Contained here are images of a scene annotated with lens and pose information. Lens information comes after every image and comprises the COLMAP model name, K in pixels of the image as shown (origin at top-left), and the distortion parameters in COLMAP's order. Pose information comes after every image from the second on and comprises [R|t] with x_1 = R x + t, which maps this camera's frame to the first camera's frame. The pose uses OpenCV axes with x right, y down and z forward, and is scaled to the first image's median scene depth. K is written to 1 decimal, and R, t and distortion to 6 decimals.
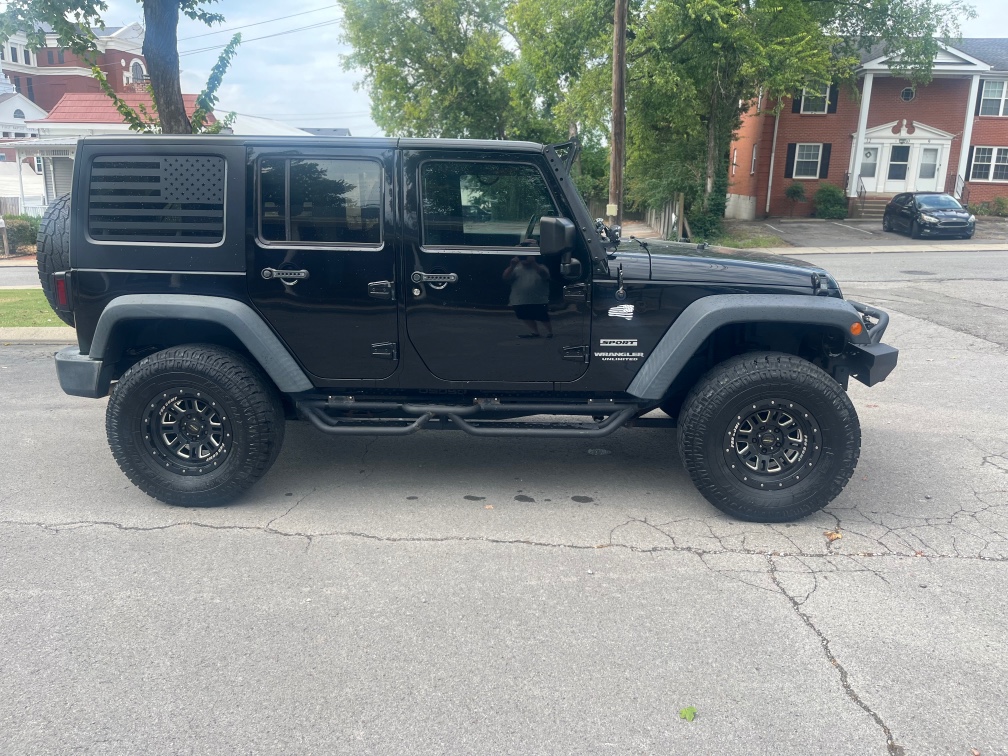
lens RADIAL K [[820.1, 0, 504.0], [0, 820.1, 378.0], [0, 0, 1]] dist [-0.006264, -0.005657]
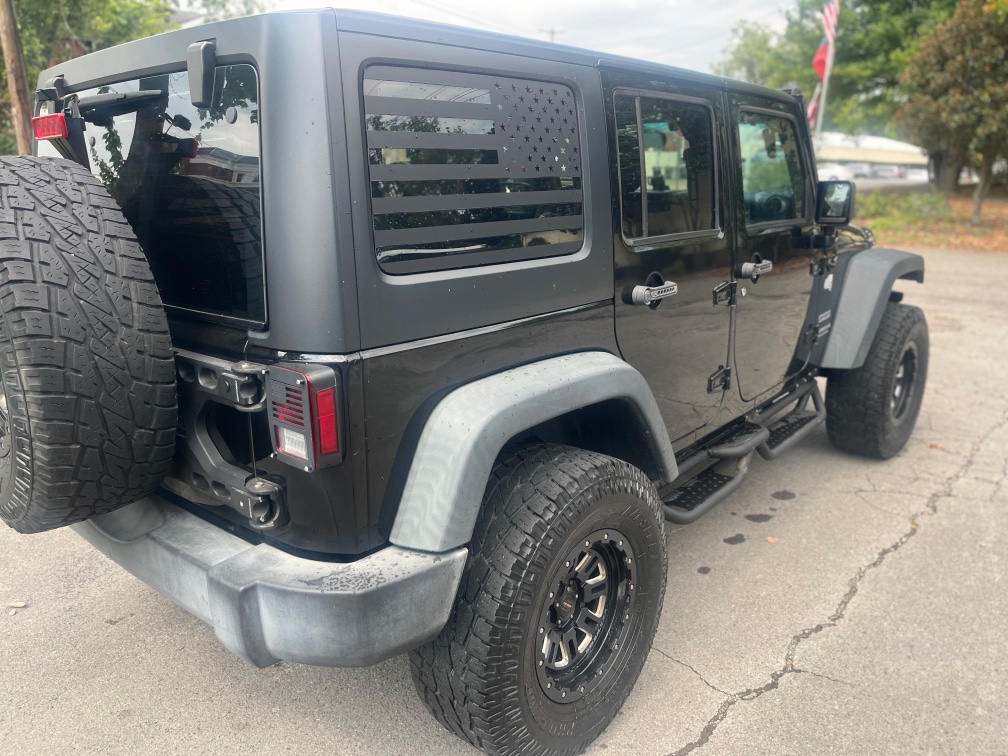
lens RADIAL K [[820.1, 0, 504.0], [0, 820.1, 378.0], [0, 0, 1]] dist [-0.006264, -0.005657]
pose [[0.571928, -0.214362, 0.791800, -0.850326], [0.180407, 0.974489, 0.133511, -0.172820], [-0.800220, 0.066488, 0.596009, 0.764741]]
